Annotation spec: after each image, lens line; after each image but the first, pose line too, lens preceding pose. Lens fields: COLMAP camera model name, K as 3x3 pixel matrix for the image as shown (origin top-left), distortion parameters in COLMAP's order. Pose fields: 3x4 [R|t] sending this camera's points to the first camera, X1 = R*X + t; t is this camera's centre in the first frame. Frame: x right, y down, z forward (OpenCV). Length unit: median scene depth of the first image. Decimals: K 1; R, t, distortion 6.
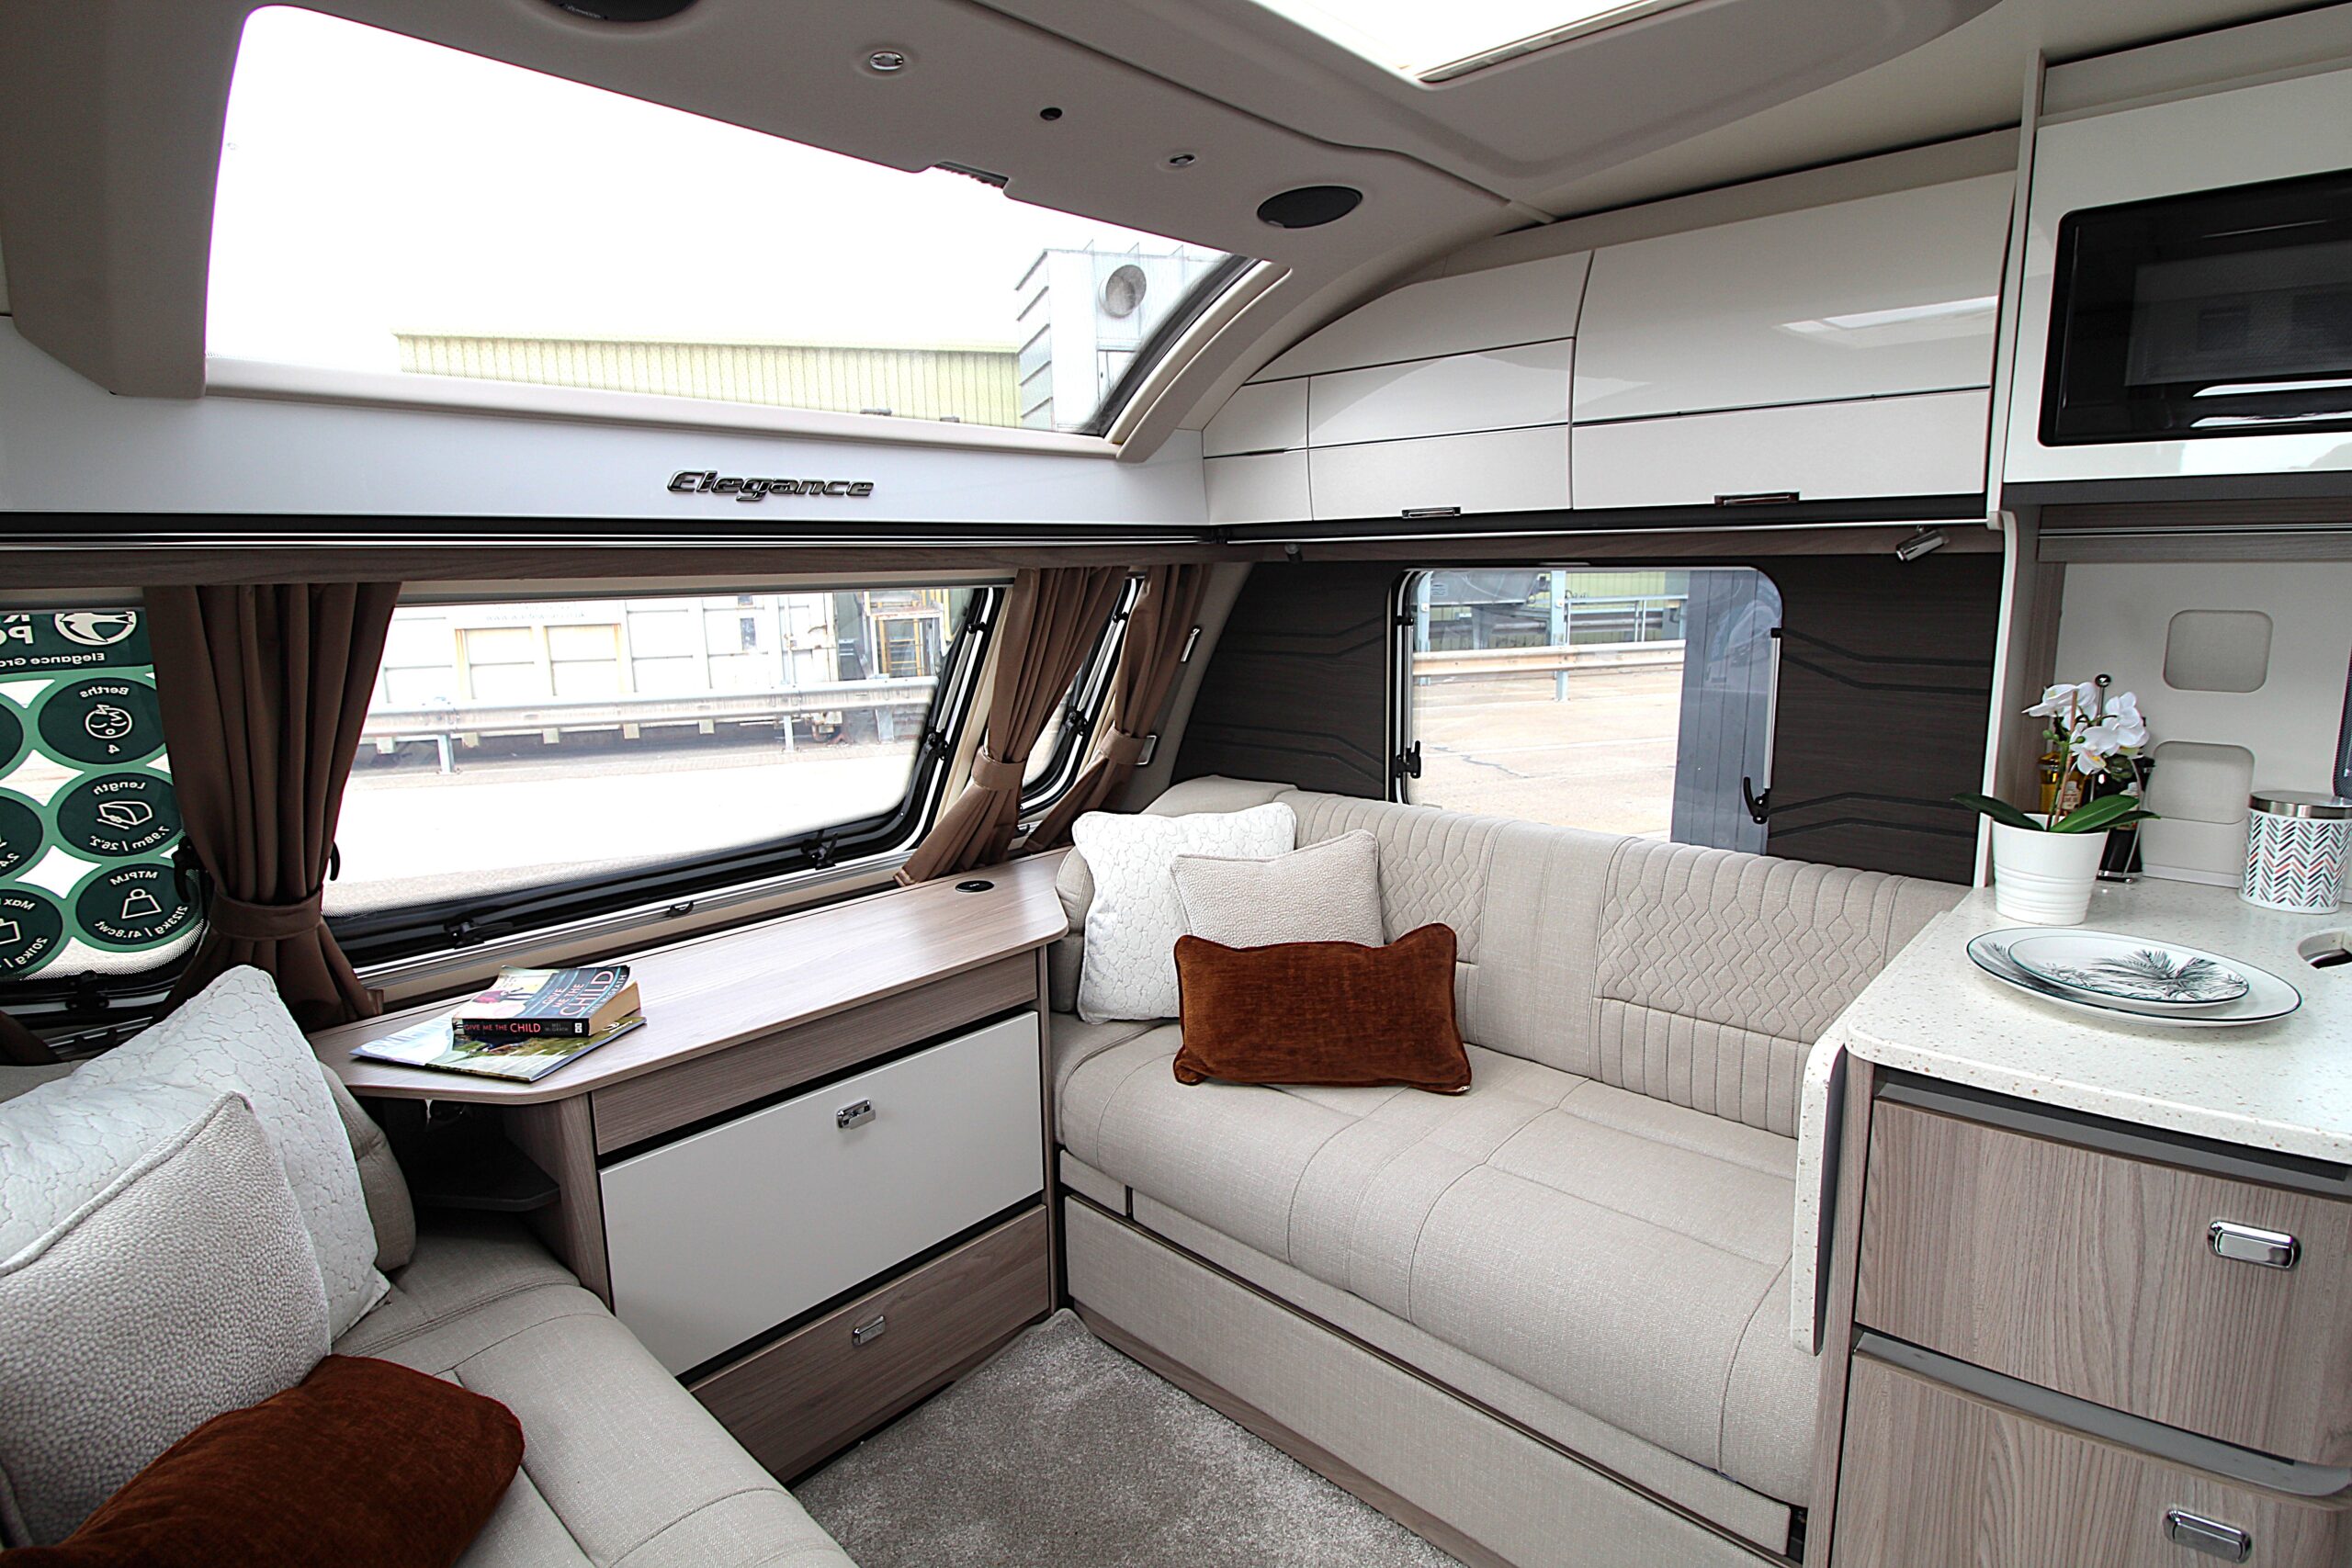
lens RADIAL K [[1185.6, 0, 1192.3], [0, 1185.6, 772.1], [0, 0, 1]] dist [0.004671, -0.015152]
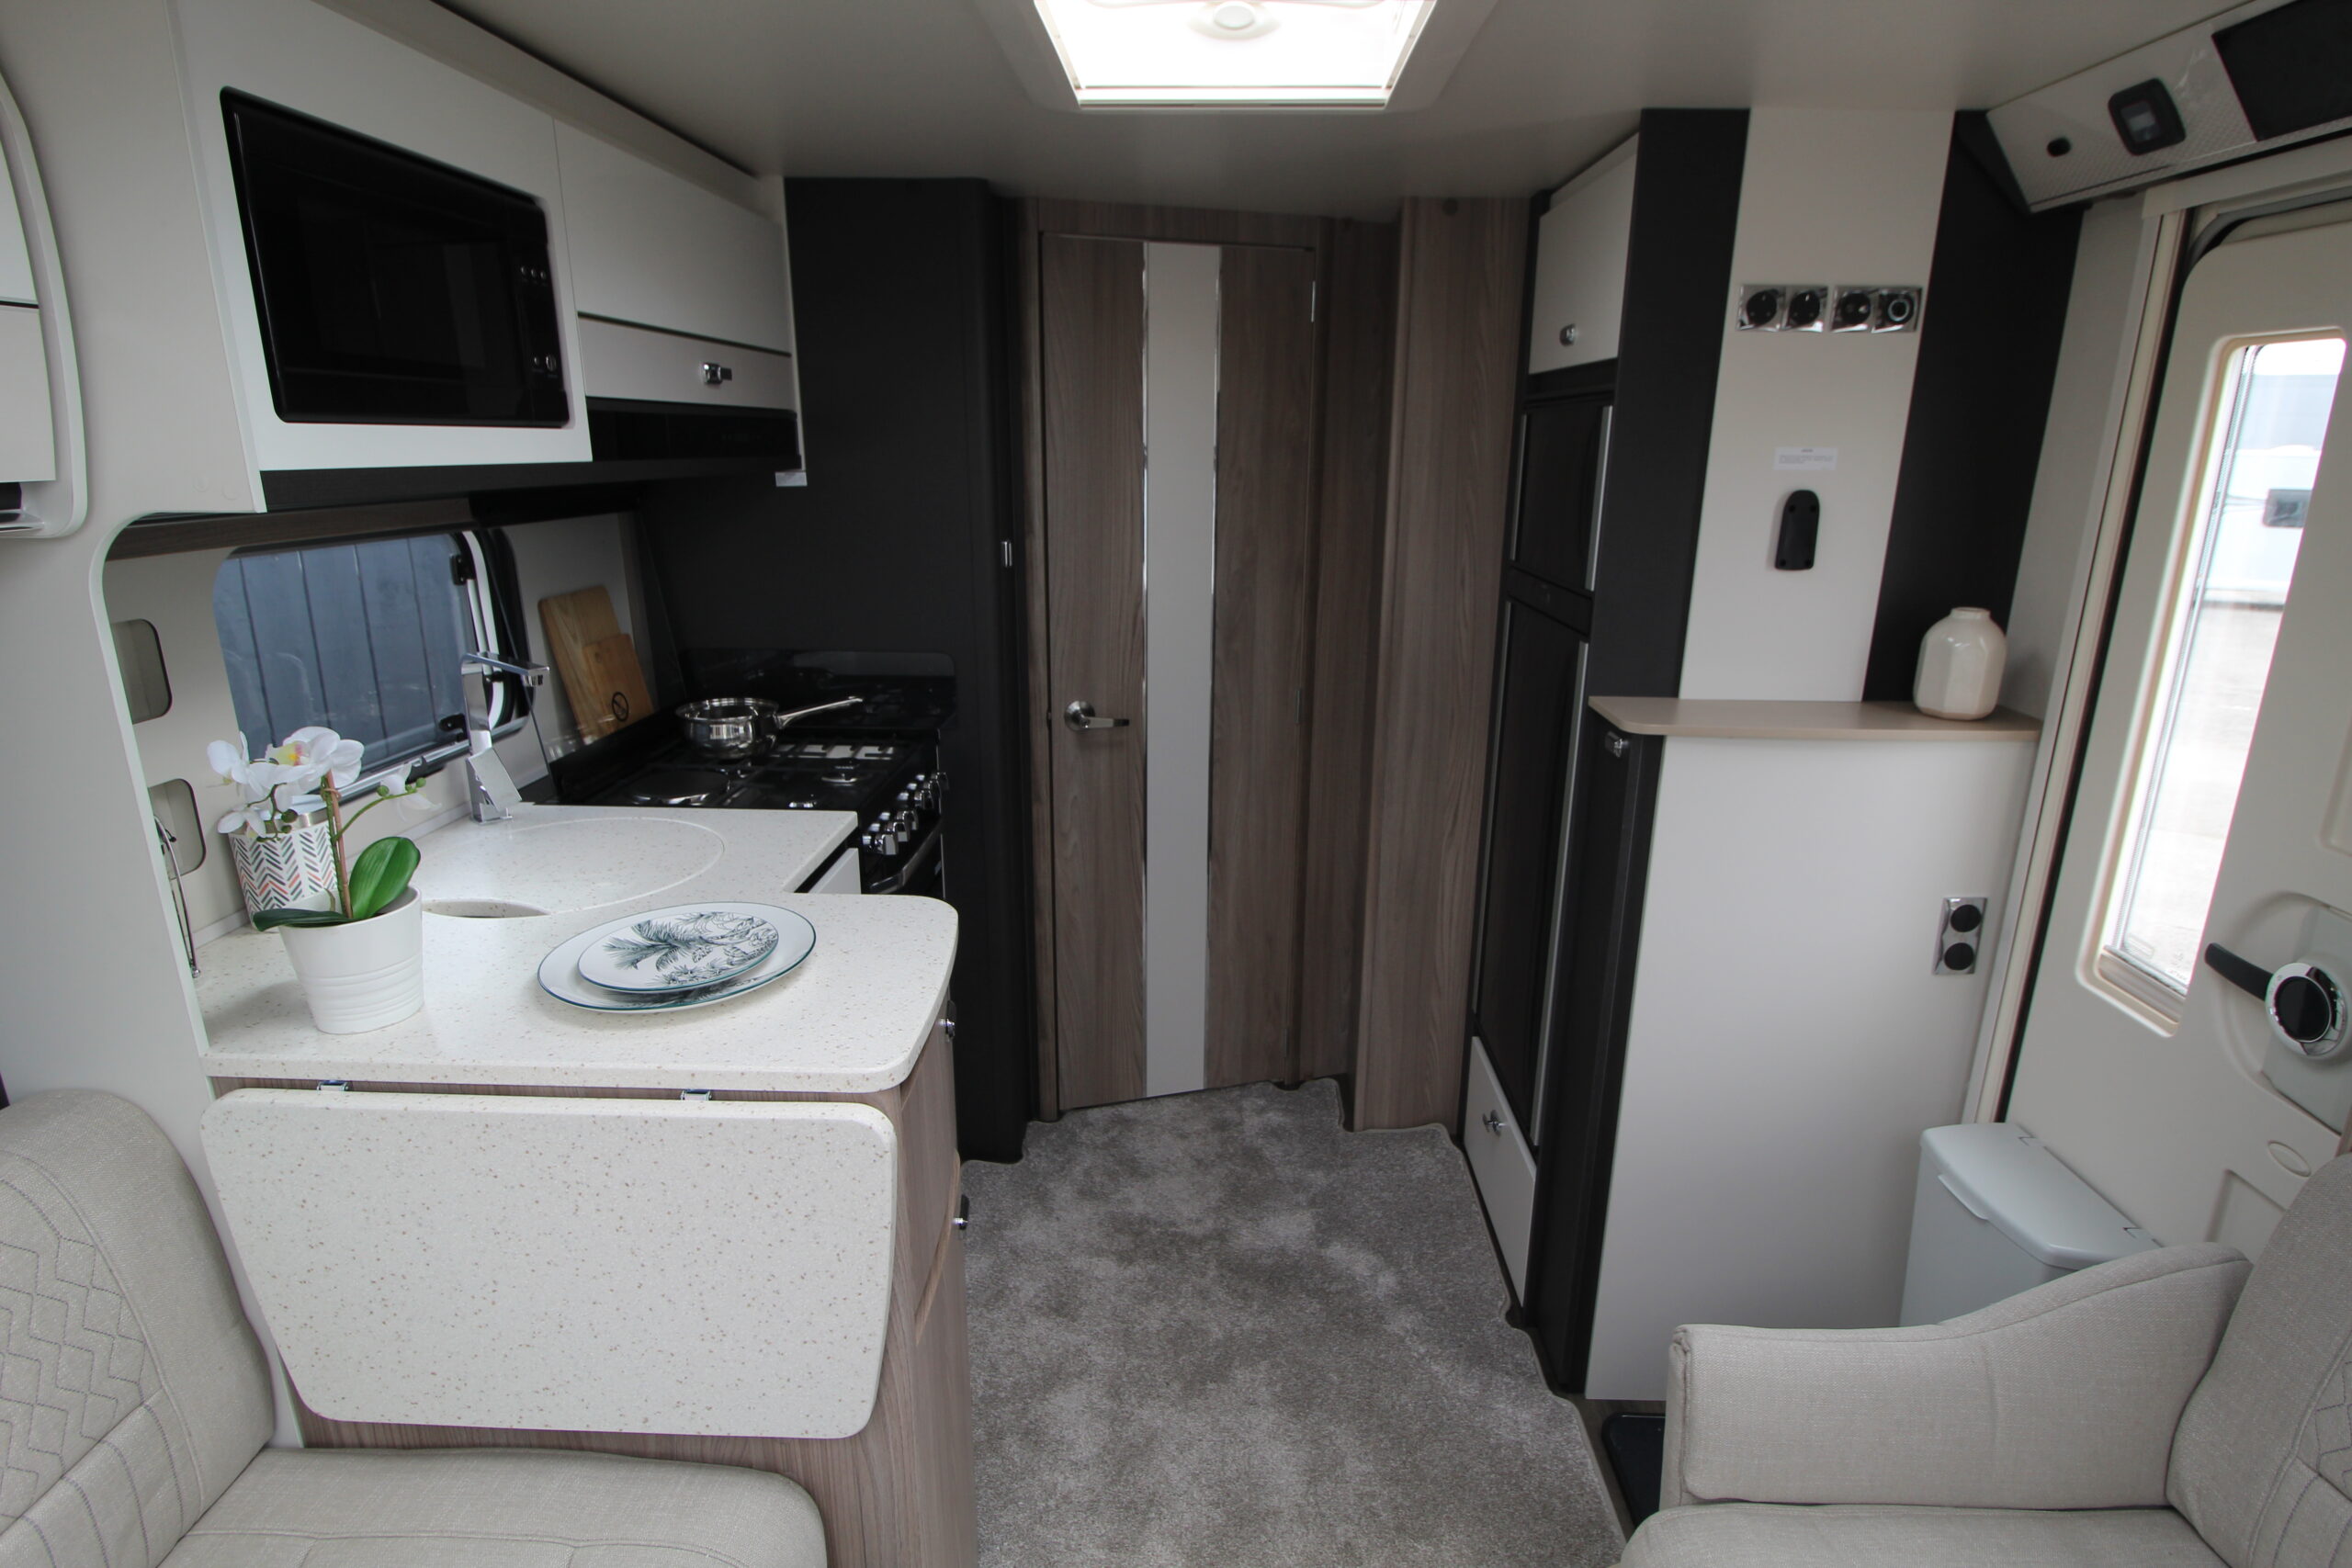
lens RADIAL K [[1185.6, 0, 1192.3], [0, 1185.6, 772.1], [0, 0, 1]] dist [0.004671, -0.015152]
pose [[-0.656166, -0.193564, 0.729369, -0.145480], [0.134312, 0.921152, 0.365292, -0.179747], [-0.742567, 0.337656, -0.578431, 0.726086]]
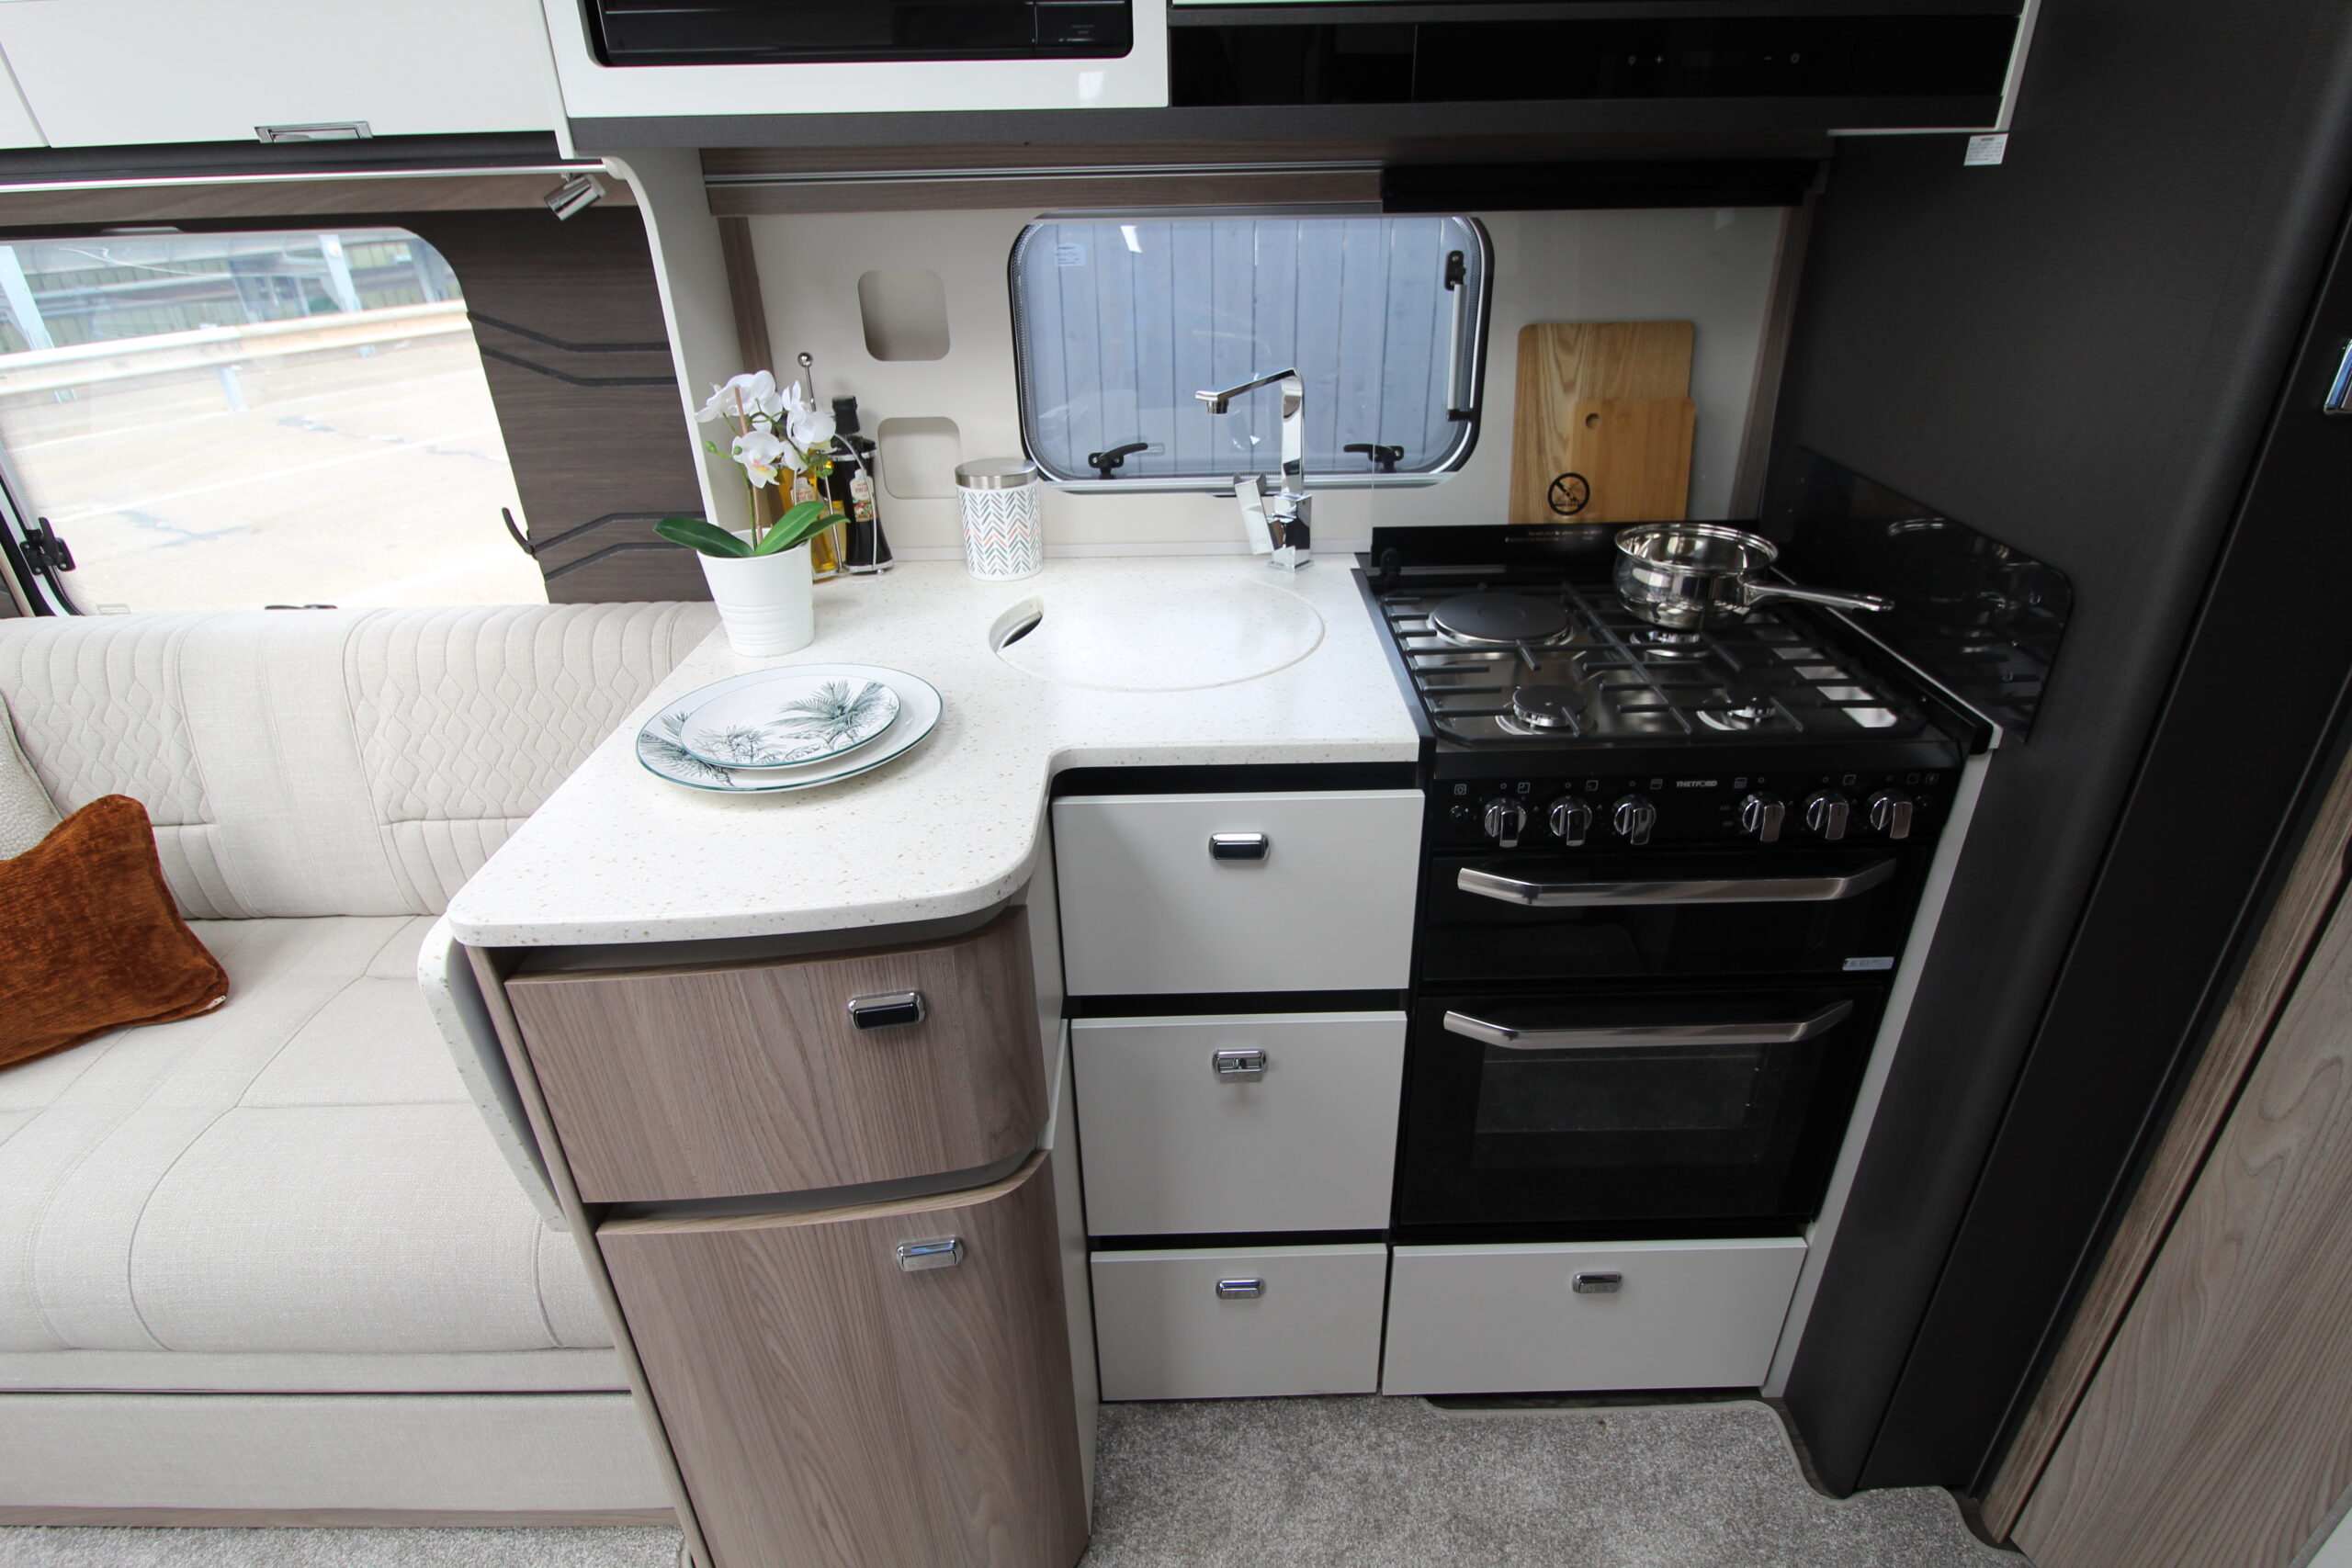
lens RADIAL K [[1185.6, 0, 1192.3], [0, 1185.6, 772.1], [0, 0, 1]] dist [0.004671, -0.015152]
pose [[0.729812, -0.313173, 0.607697, 0.264639], [0.126516, 0.935420, 0.330125, -0.034740], [-0.671839, -0.164046, 0.722303, 0.074350]]
